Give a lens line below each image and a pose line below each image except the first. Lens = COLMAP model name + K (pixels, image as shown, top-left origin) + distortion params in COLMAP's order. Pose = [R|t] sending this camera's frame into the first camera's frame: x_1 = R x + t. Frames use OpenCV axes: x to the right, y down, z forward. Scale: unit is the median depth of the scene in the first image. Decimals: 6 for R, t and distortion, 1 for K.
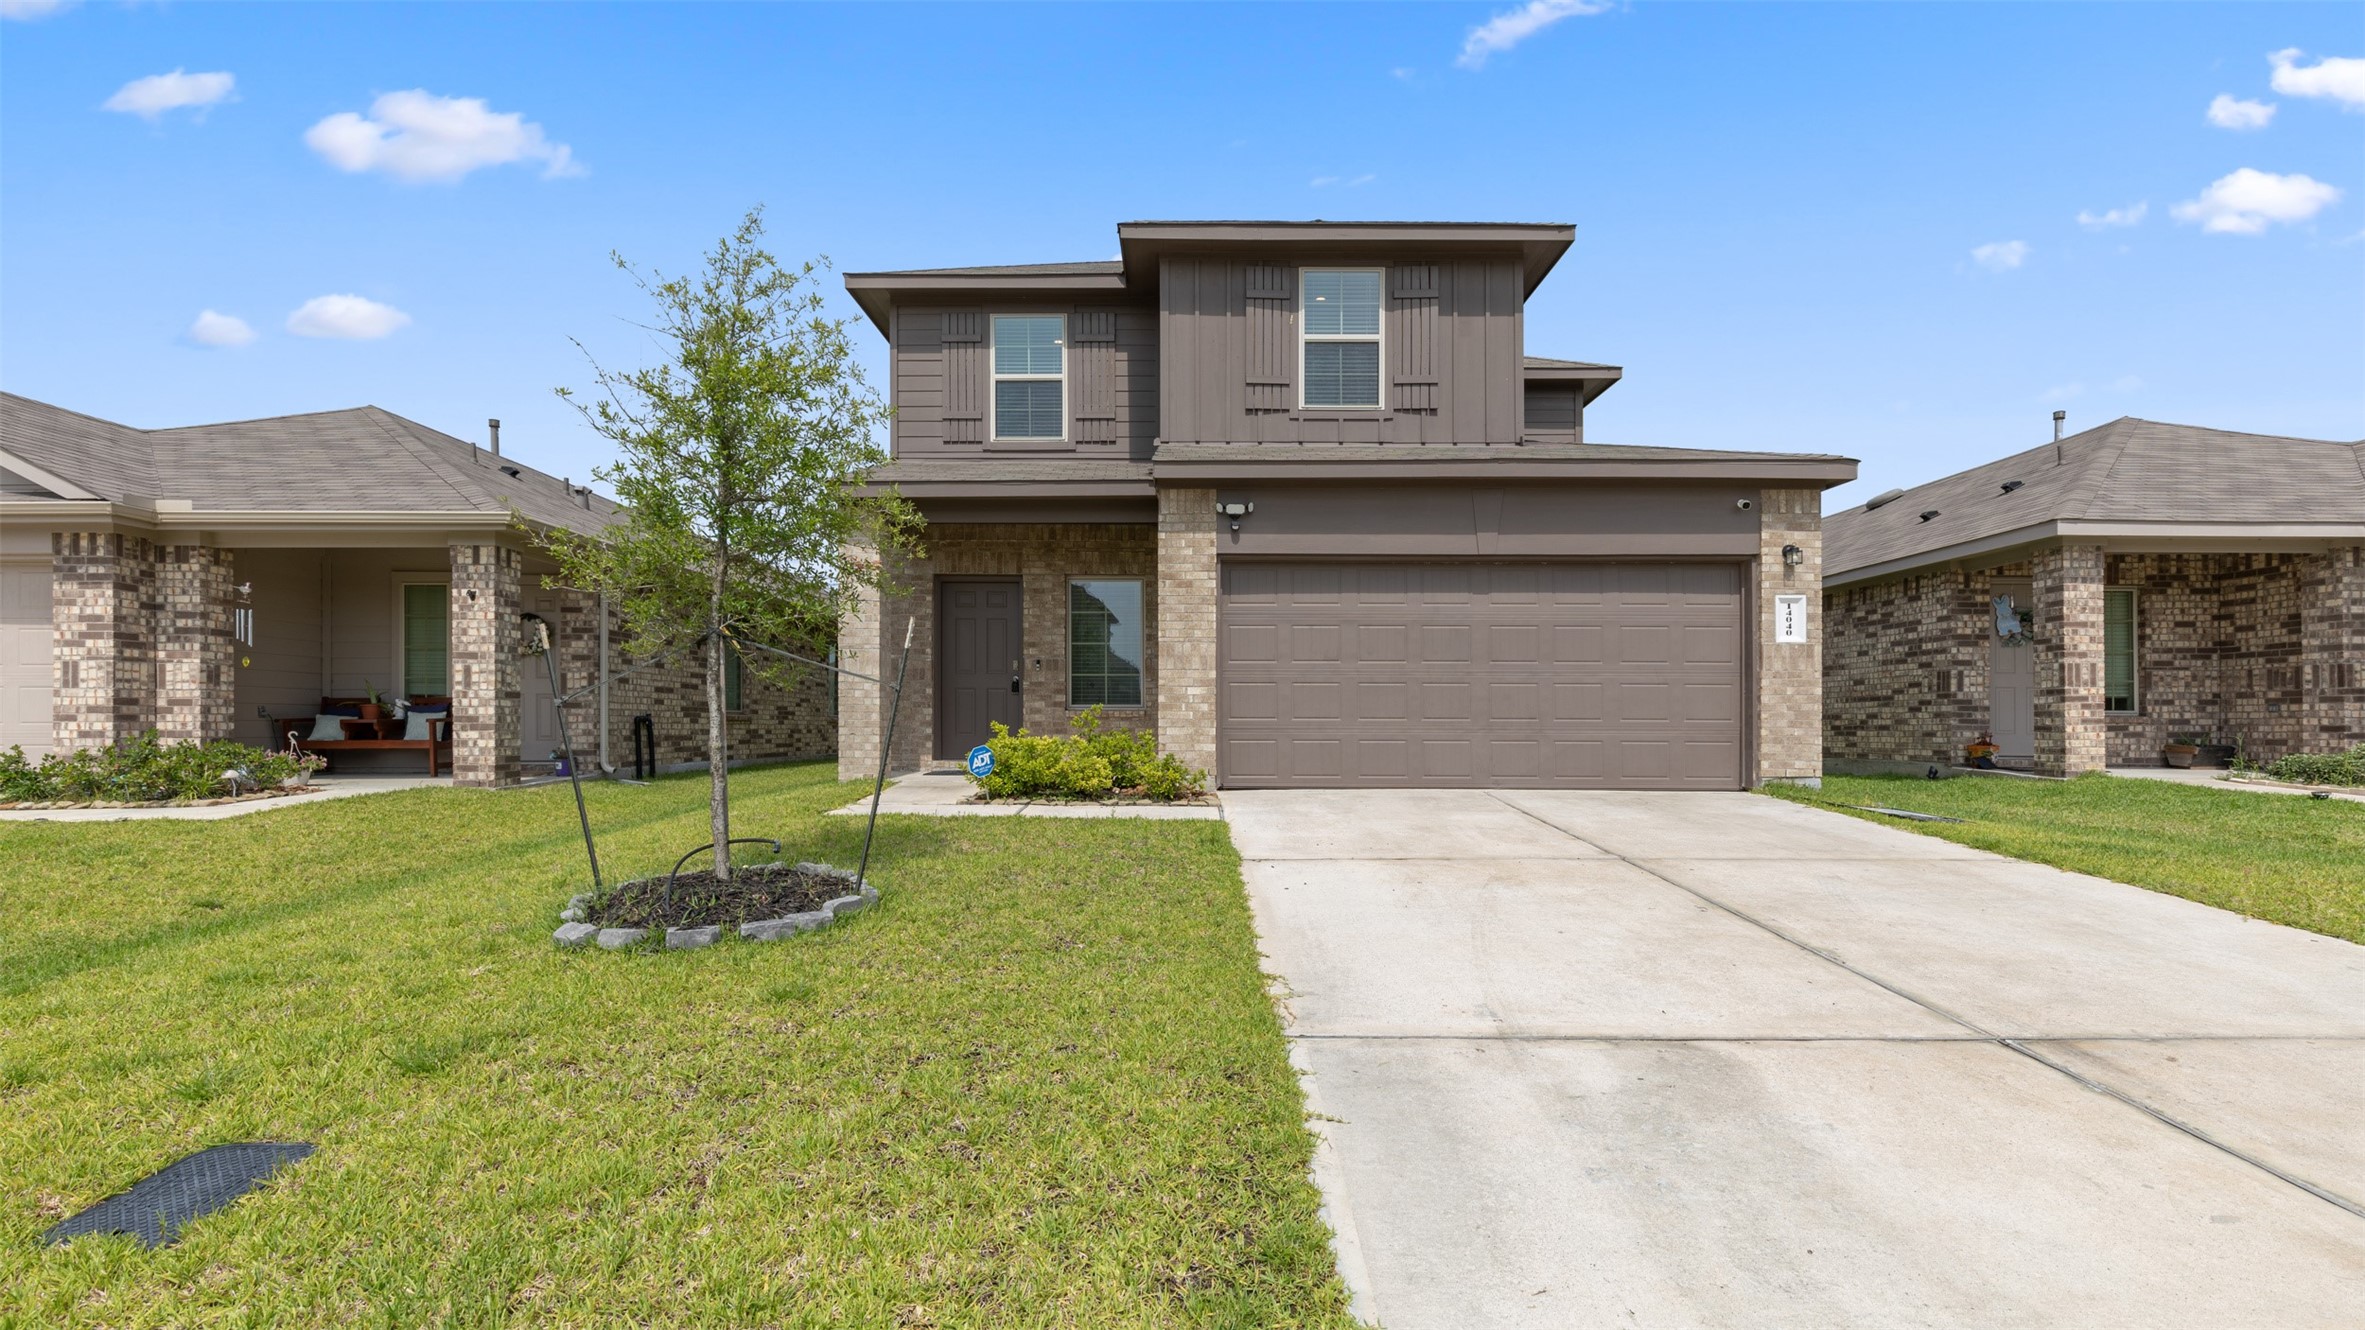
lens RADIAL K [[1066.0, 0, 1181.6], [0, 1066.0, 648.9], [0, 0, 1]] dist [0.002186, 0.002046]
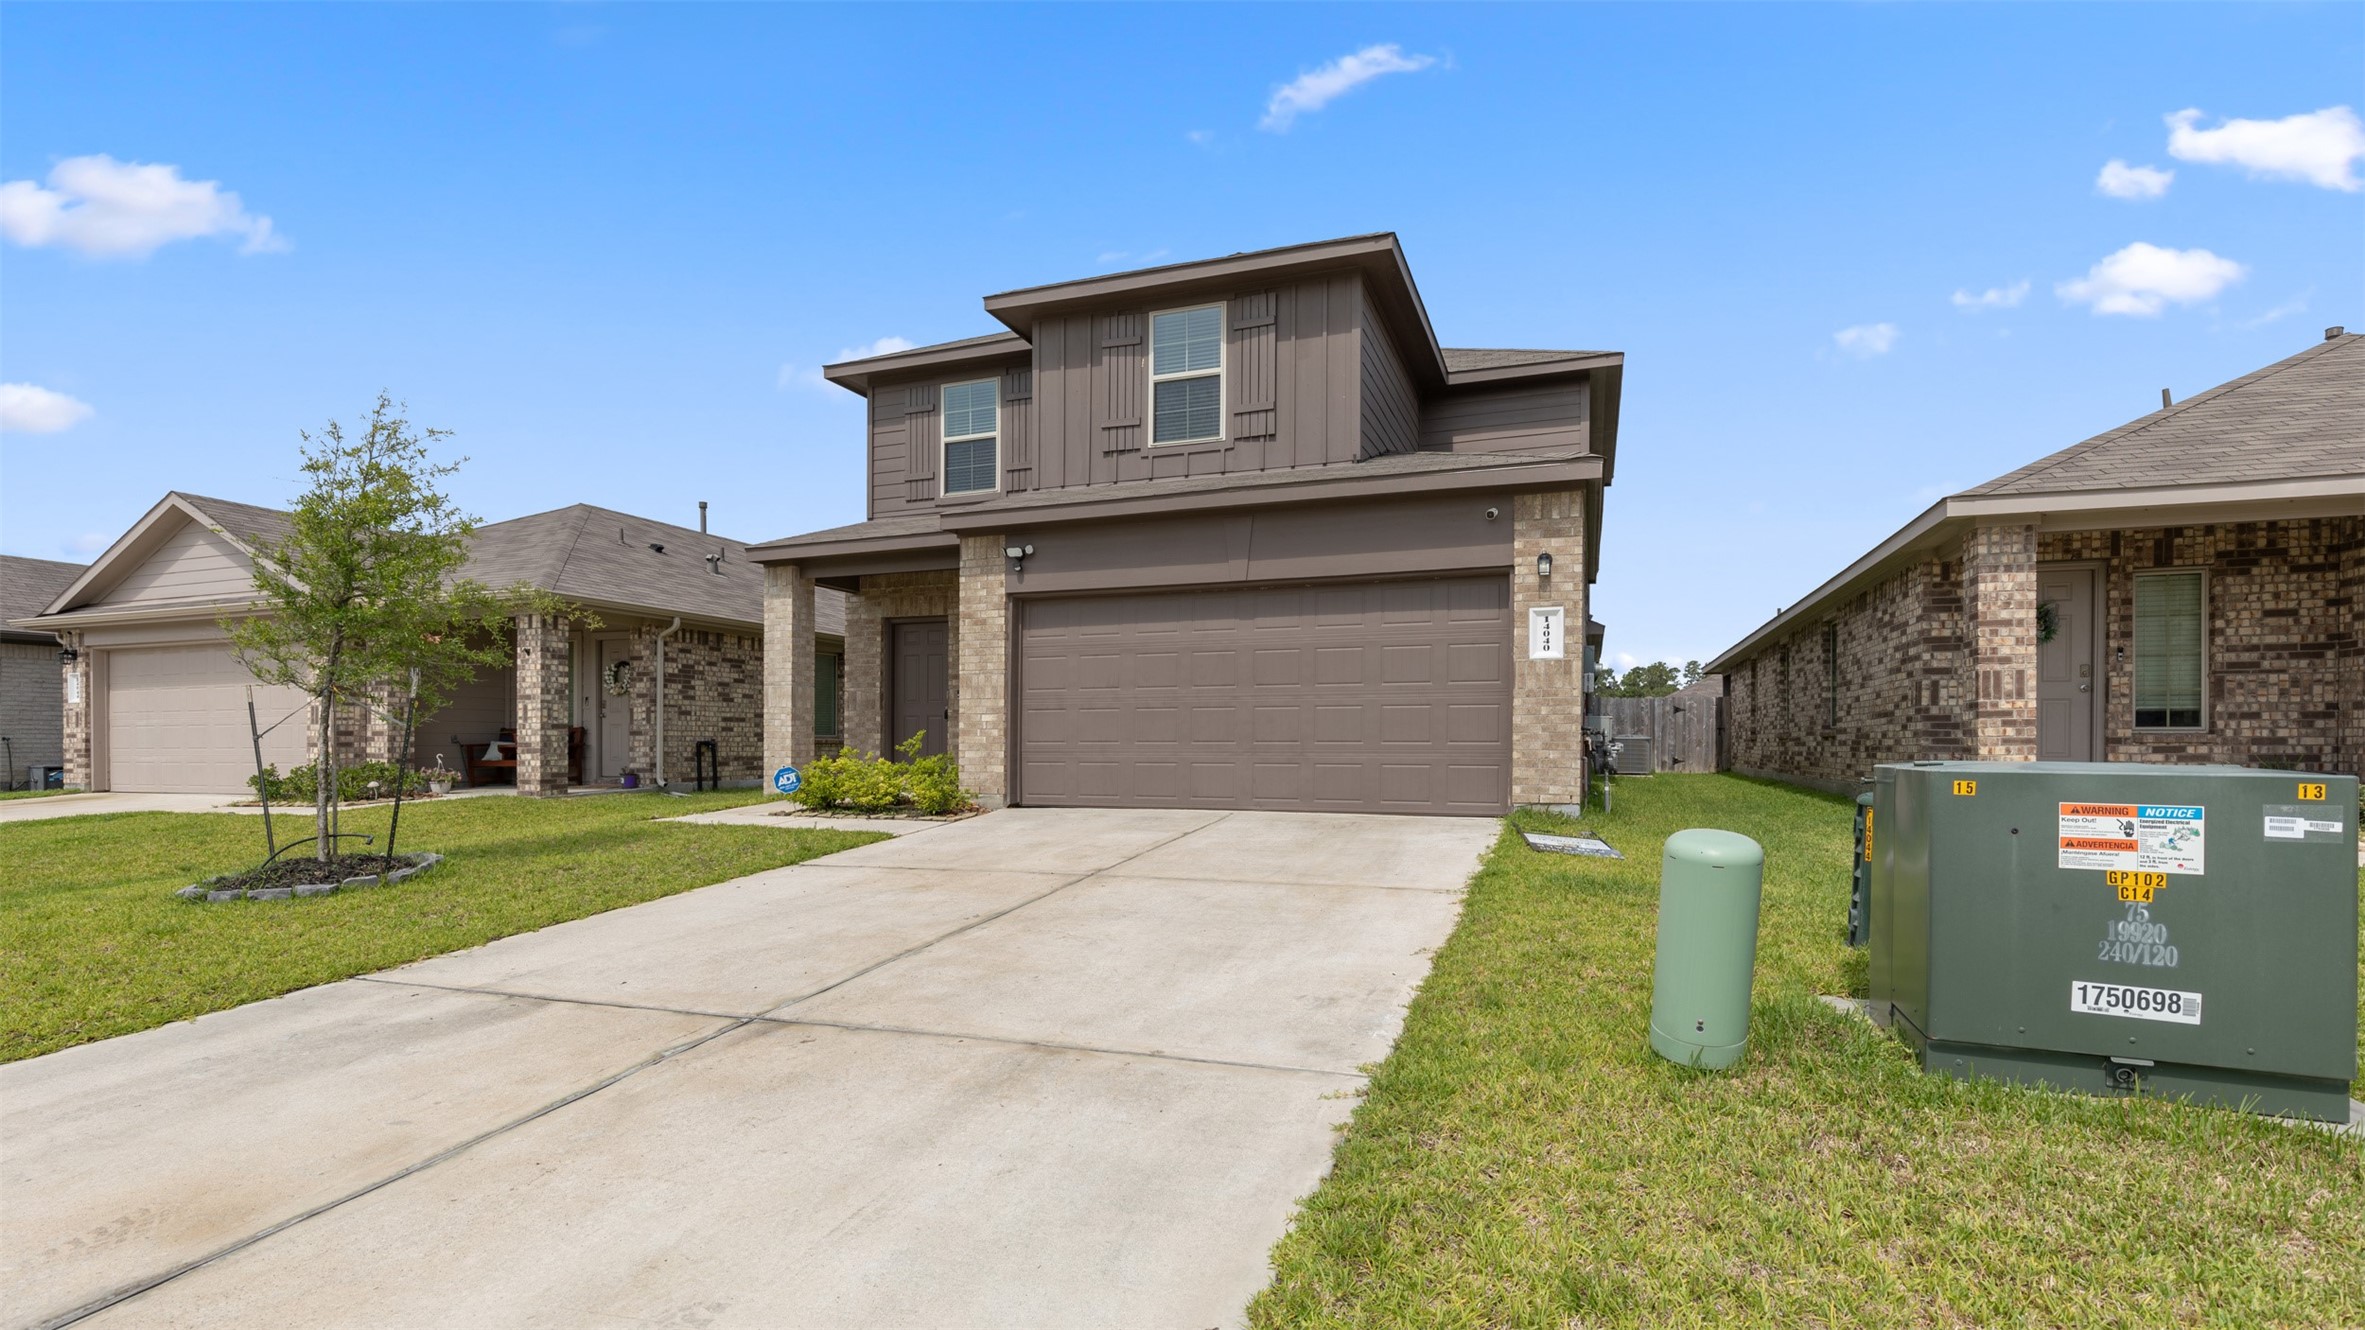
lens RADIAL K [[1066.0, 0, 1162.1], [0, 1066.0, 672.8], [0, 0, 1]] dist [0.002186, 0.002046]
pose [[0.941603, -0.025817, -0.335734, 0.510445], [0.027272, 0.999628, -0.000383, -0.002045], [0.335619, -0.008796, 0.941957, 0.012544]]
